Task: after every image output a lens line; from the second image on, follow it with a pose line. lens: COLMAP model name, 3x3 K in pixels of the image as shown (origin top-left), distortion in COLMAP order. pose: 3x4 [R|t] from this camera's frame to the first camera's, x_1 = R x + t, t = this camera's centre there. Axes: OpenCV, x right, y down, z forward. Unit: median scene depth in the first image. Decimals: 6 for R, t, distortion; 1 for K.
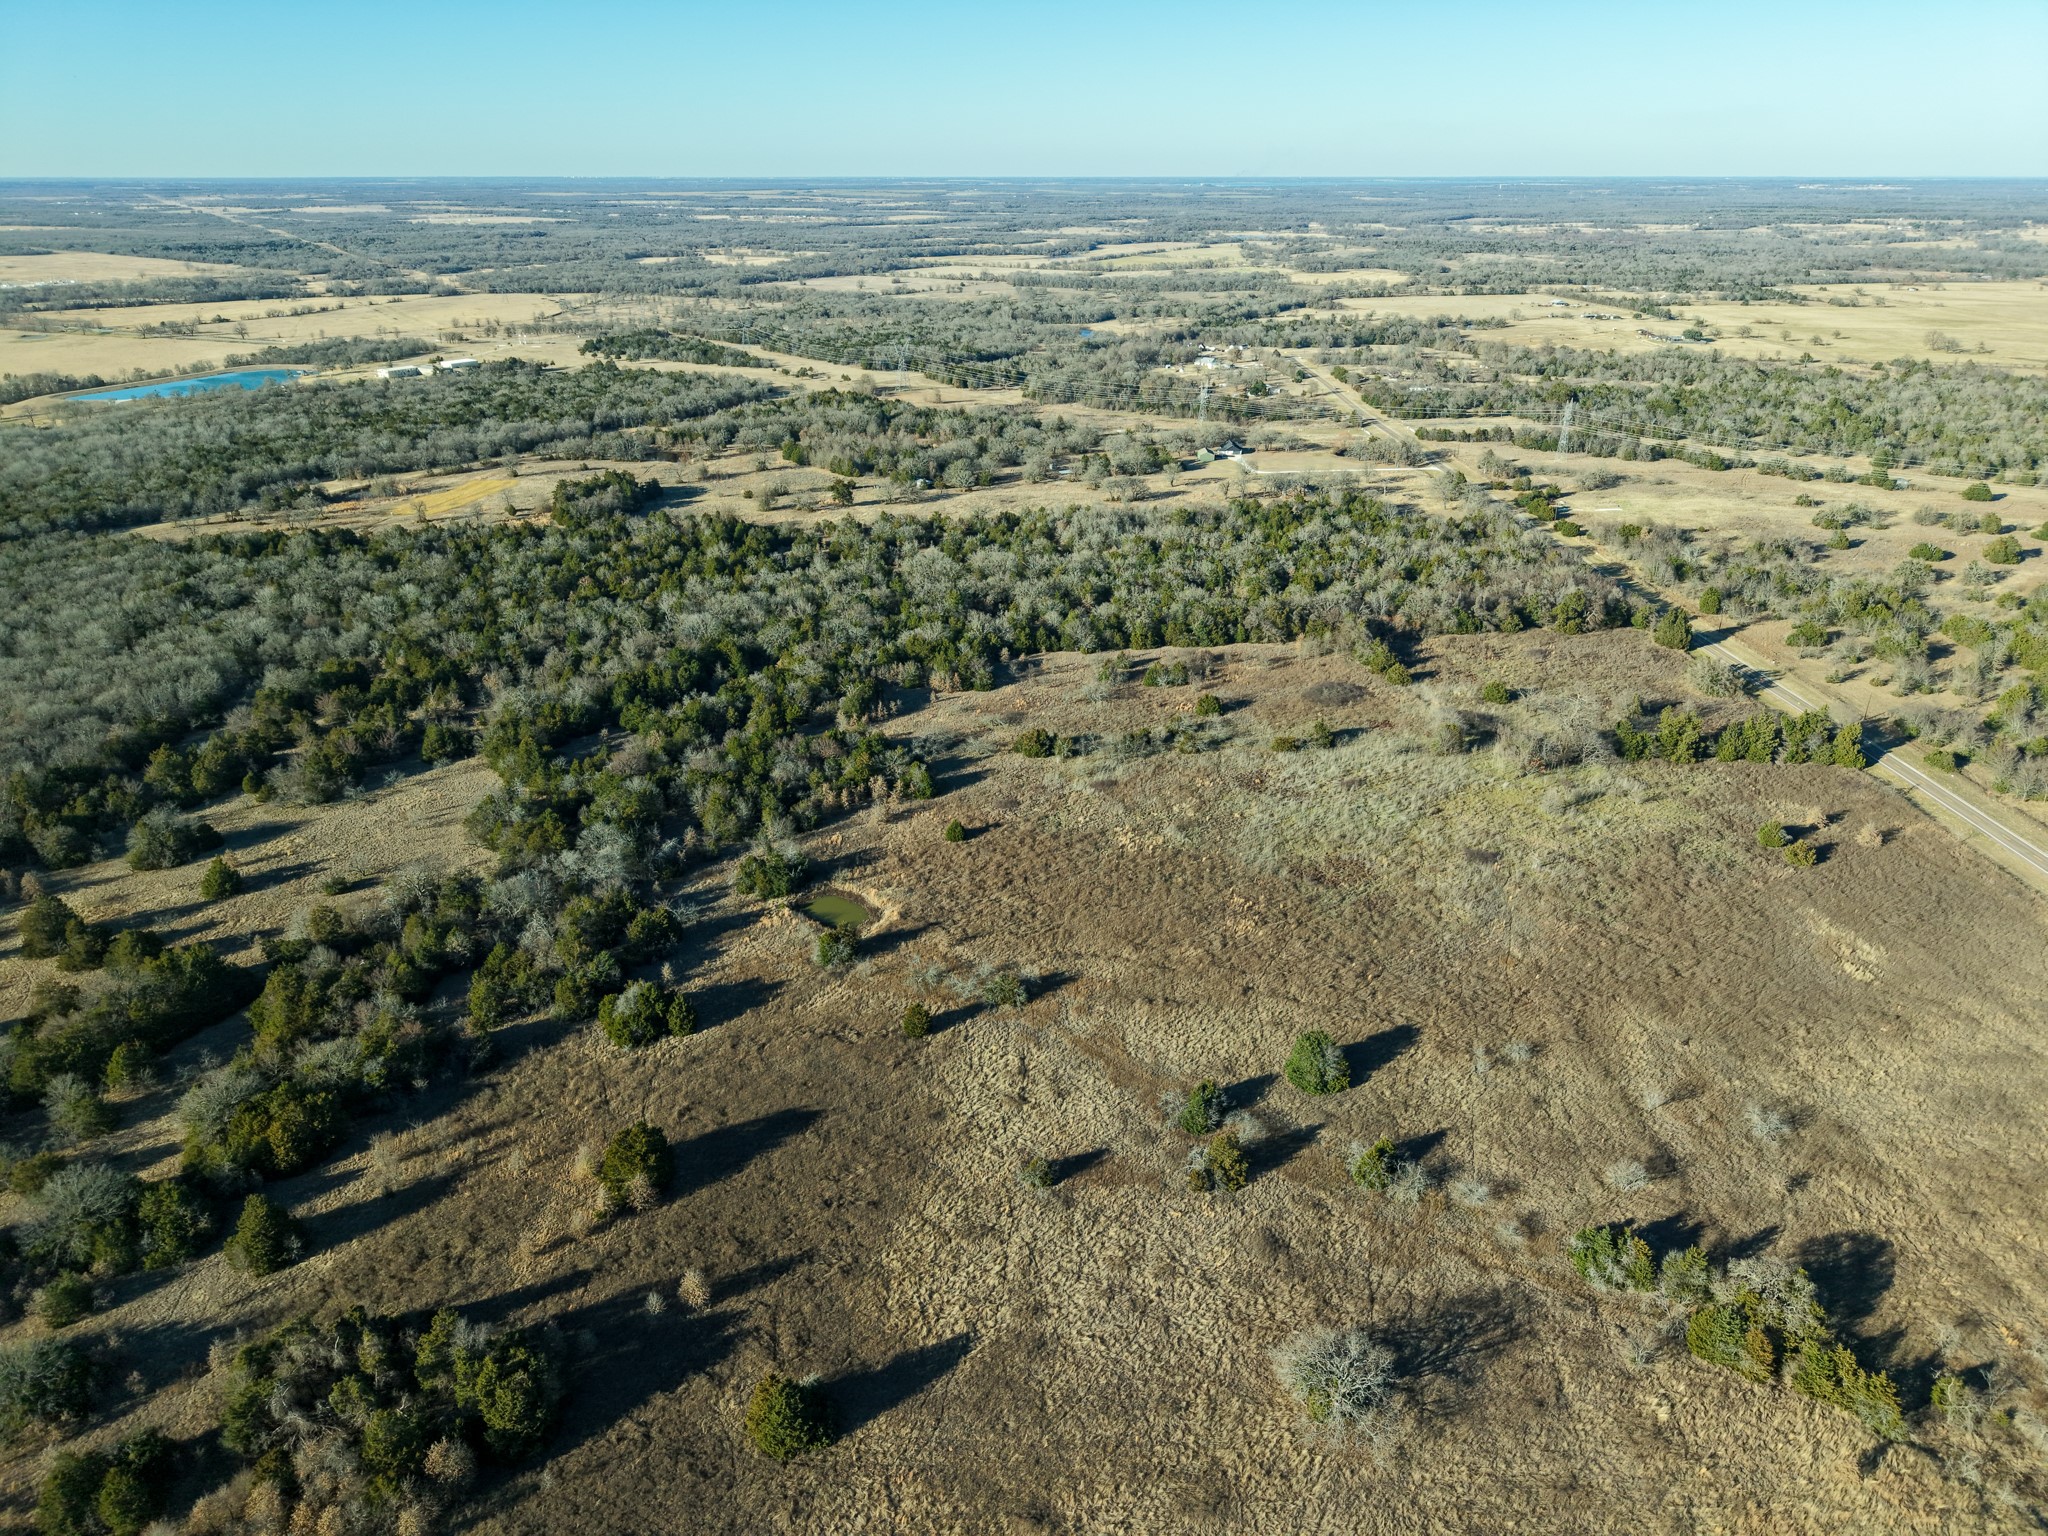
lens RADIAL K [[1415.8, 0, 1018.9], [0, 1415.8, 729.4], [0, 0, 1]] dist [0.016107, -0.015375]
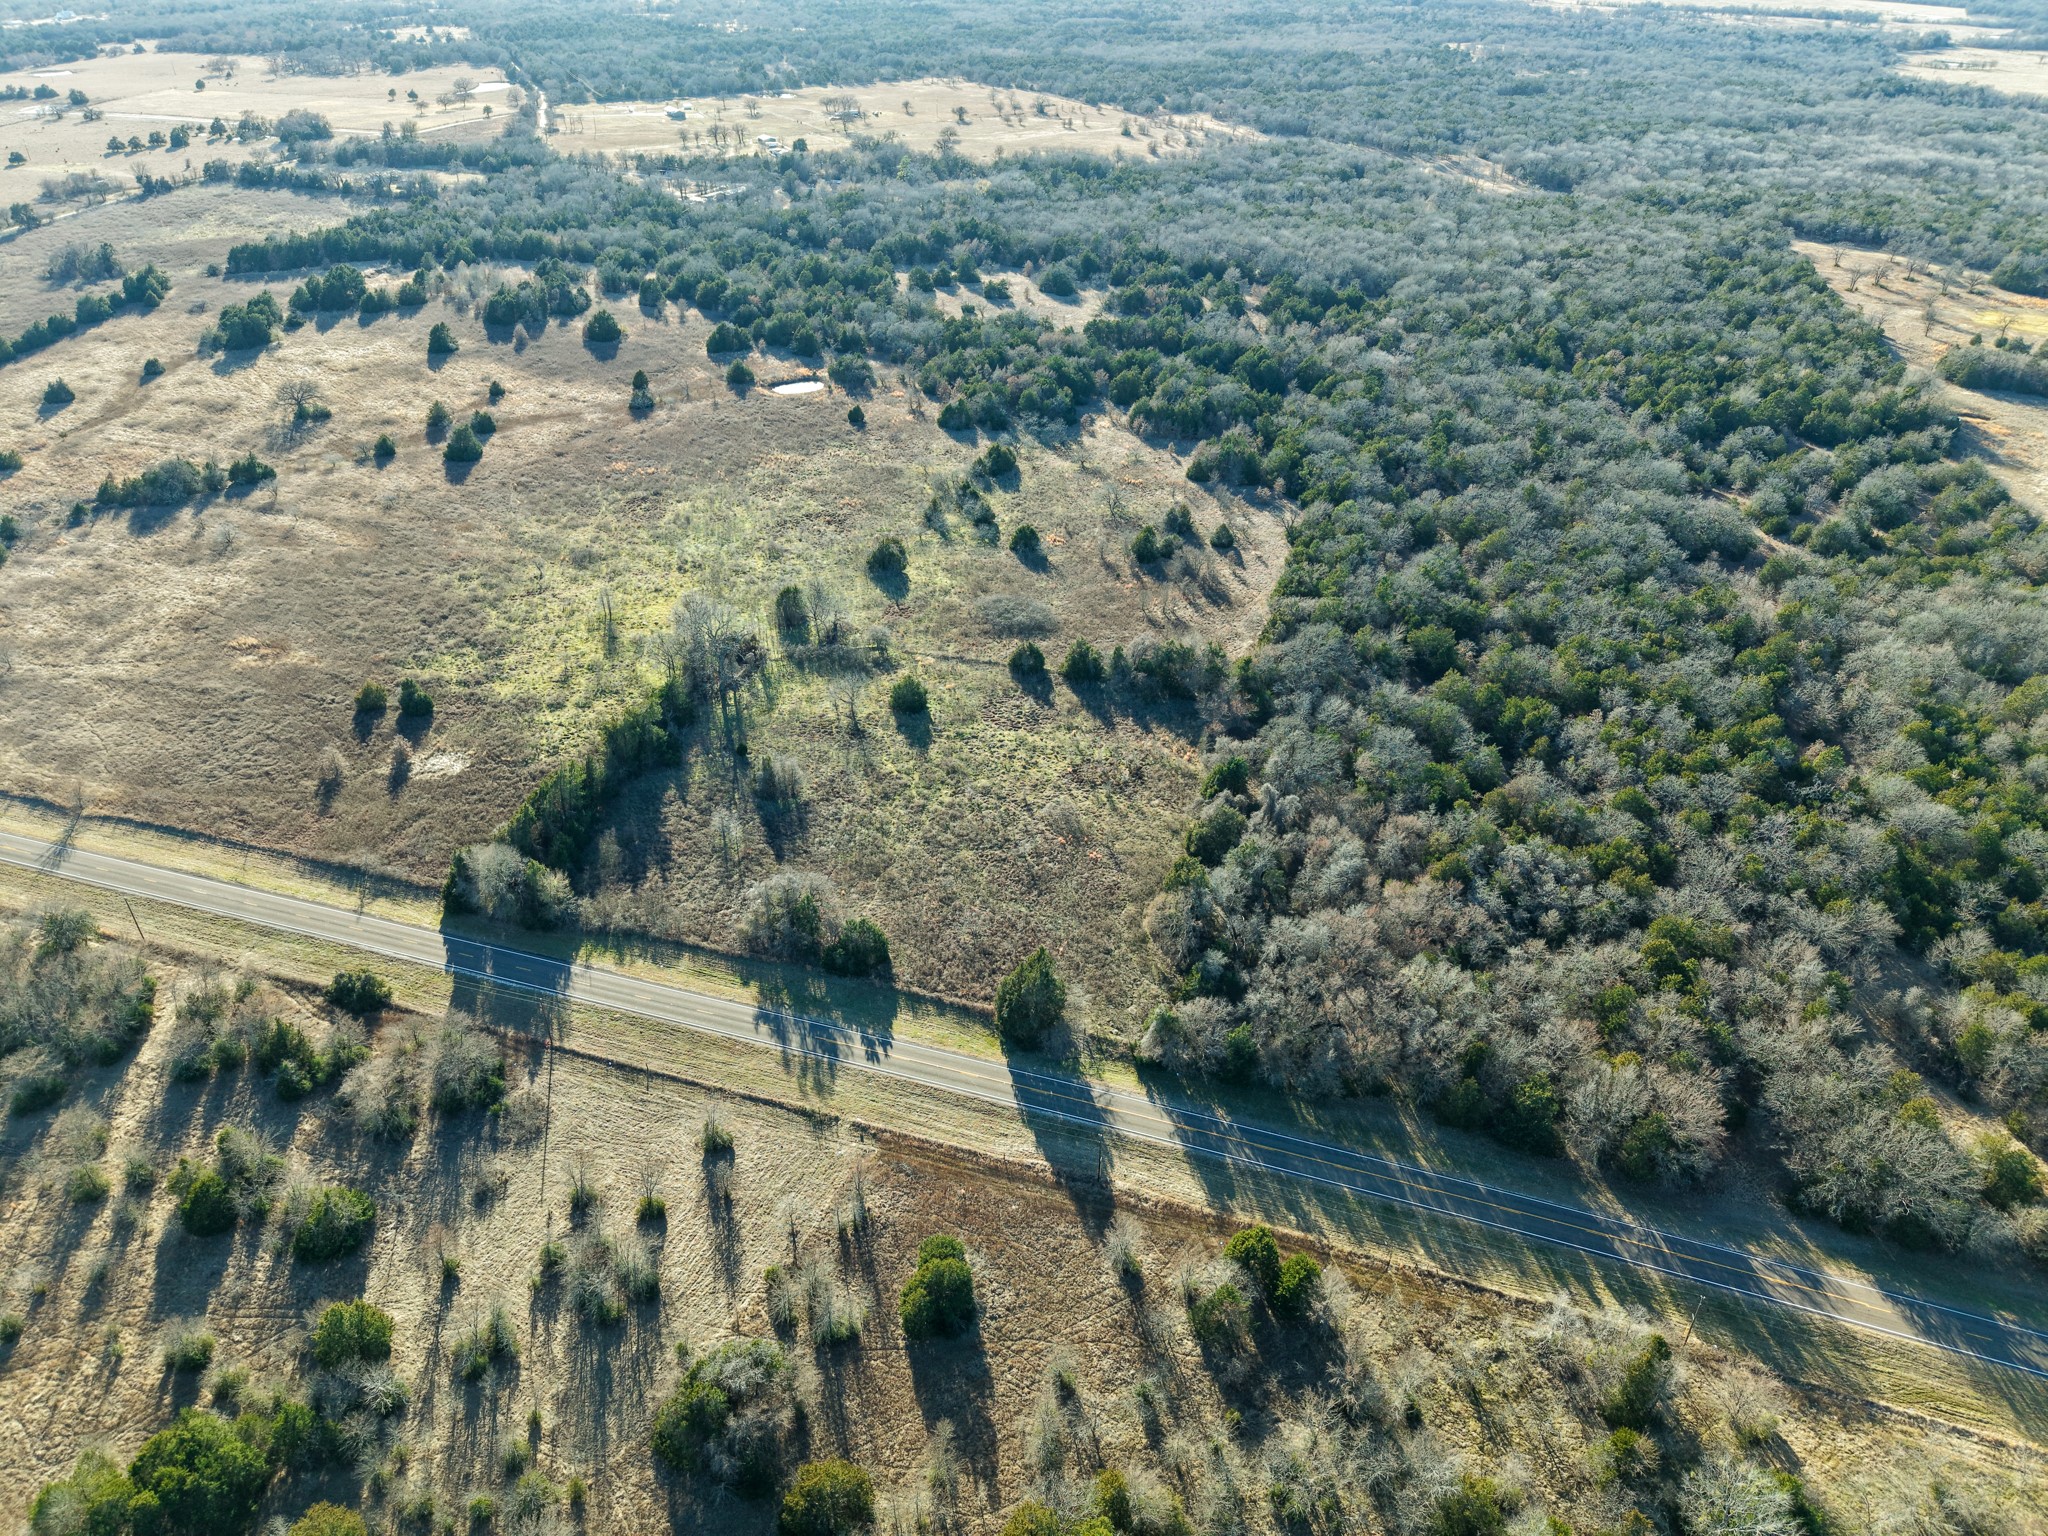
lens RADIAL K [[1415.8, 0, 1018.9], [0, 1415.8, 729.4], [0, 0, 1]] dist [0.016107, -0.015375]
pose [[-0.360078, 0.486360, -0.796114, 0.730178], [-0.349101, 0.721112, 0.598436, -0.369387], [0.865143, 0.493408, -0.089868, 0.936912]]
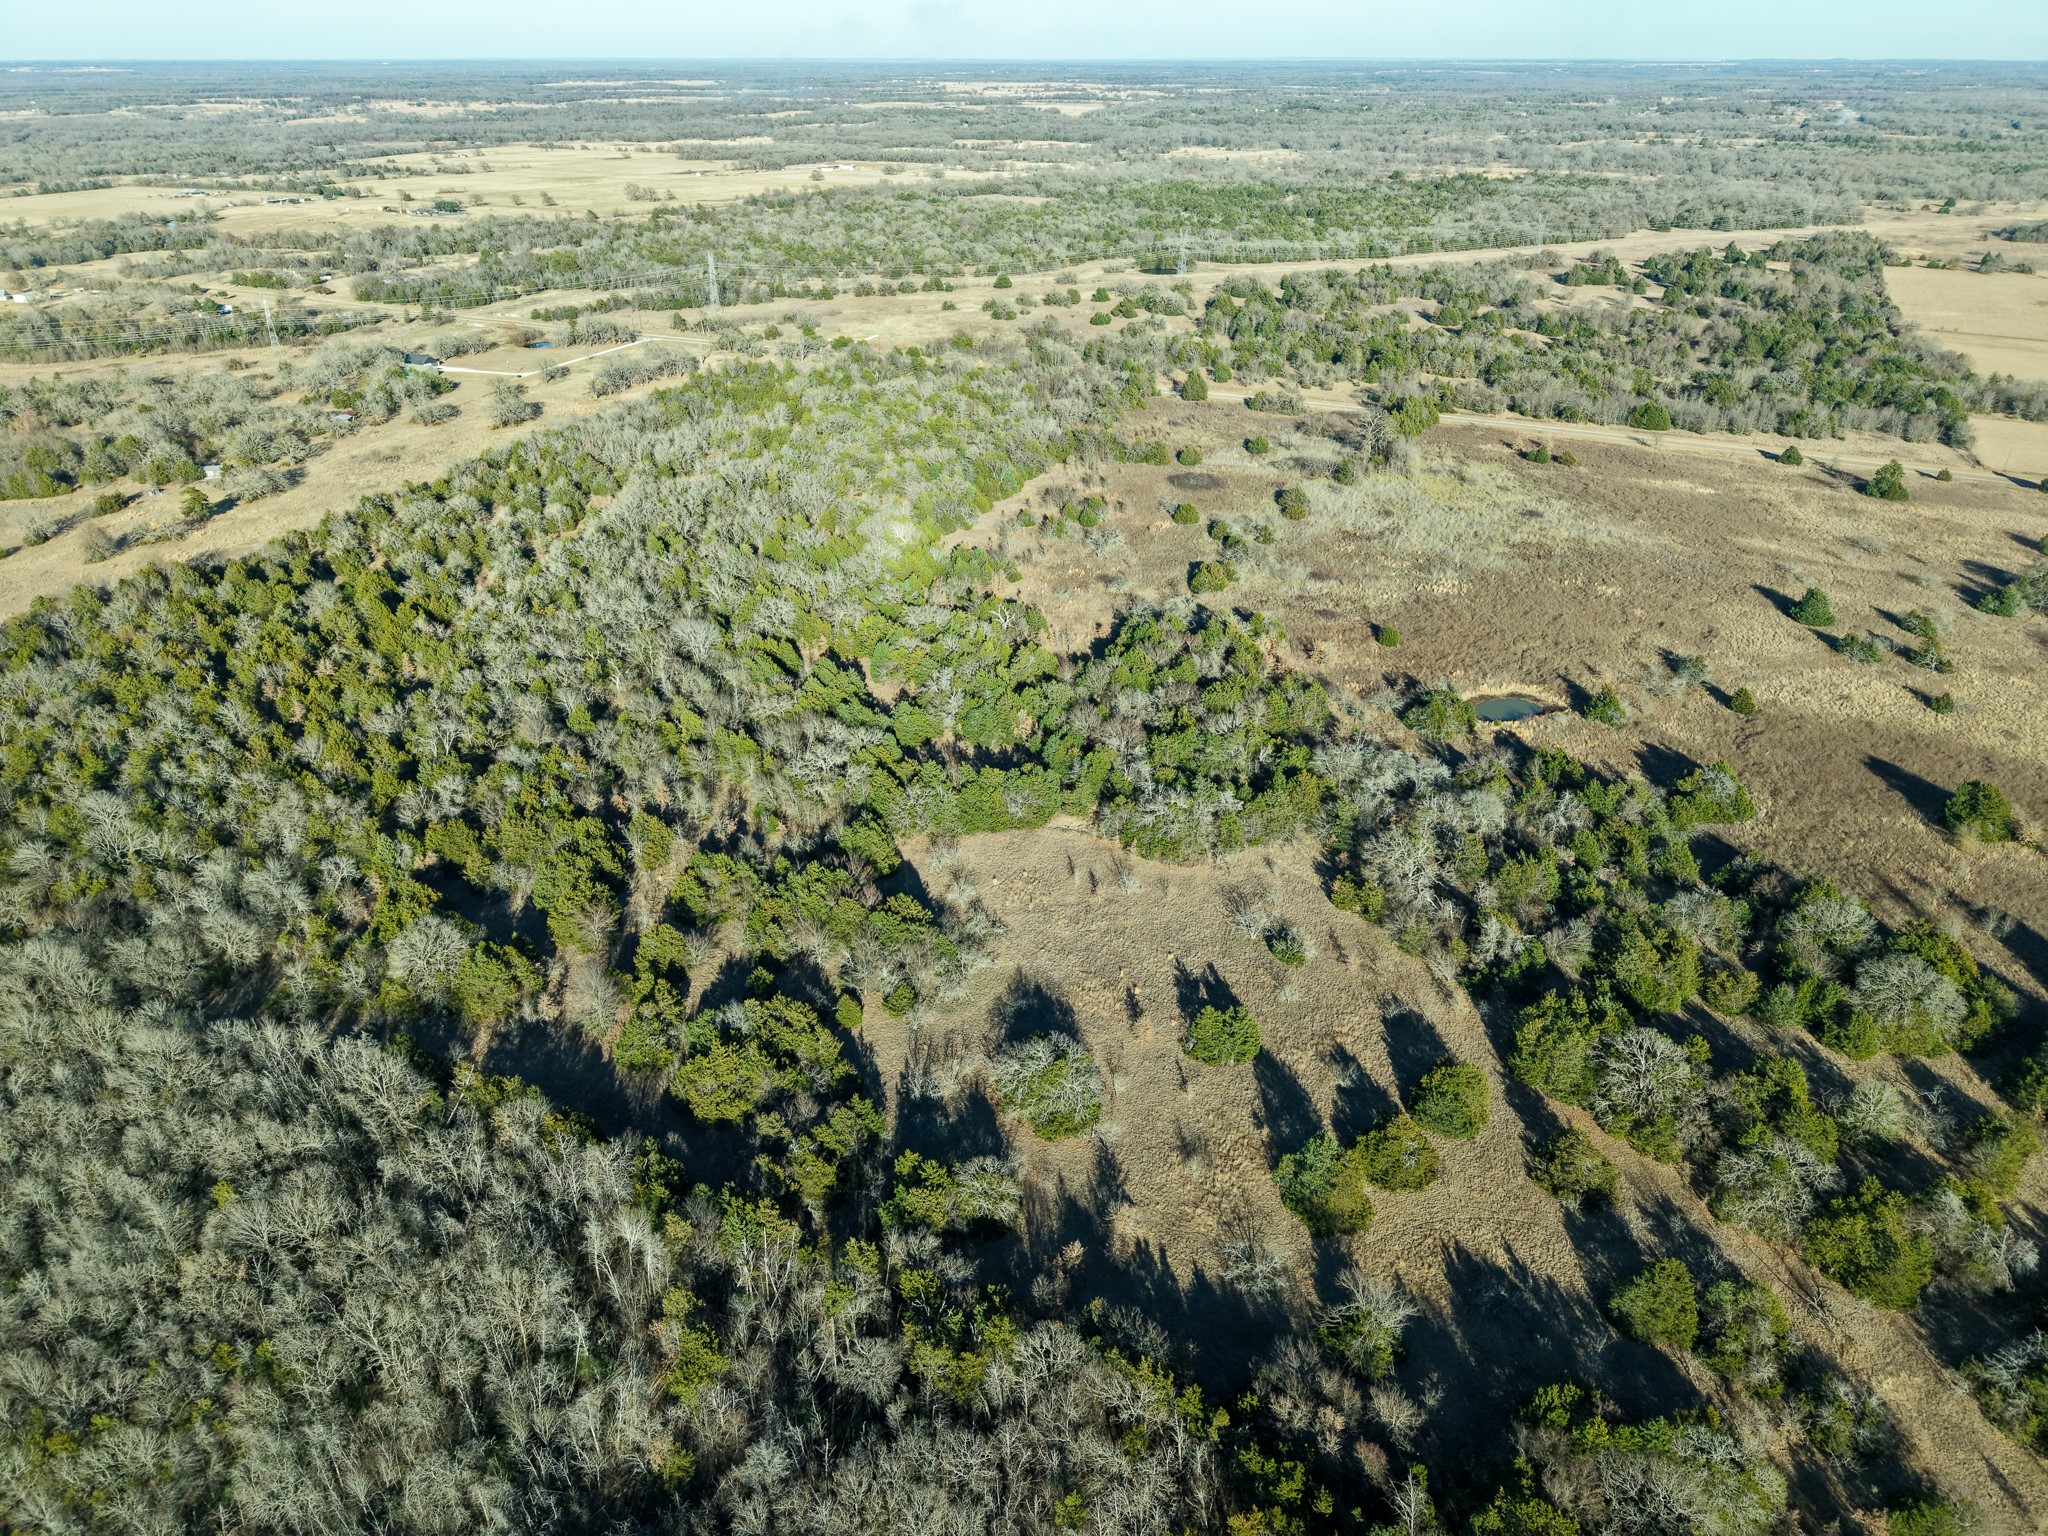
lens RADIAL K [[1426.8, 0, 1020.6], [0, 1426.8, 732.7], [0, 0, 1]] dist [0.002620, -0.000917]
pose [[0.479016, -0.377886, 0.792304, -0.697853], [0.327079, 0.914434, 0.238388, -0.135571], [-0.814594, 0.144954, 0.561627, 0.426819]]
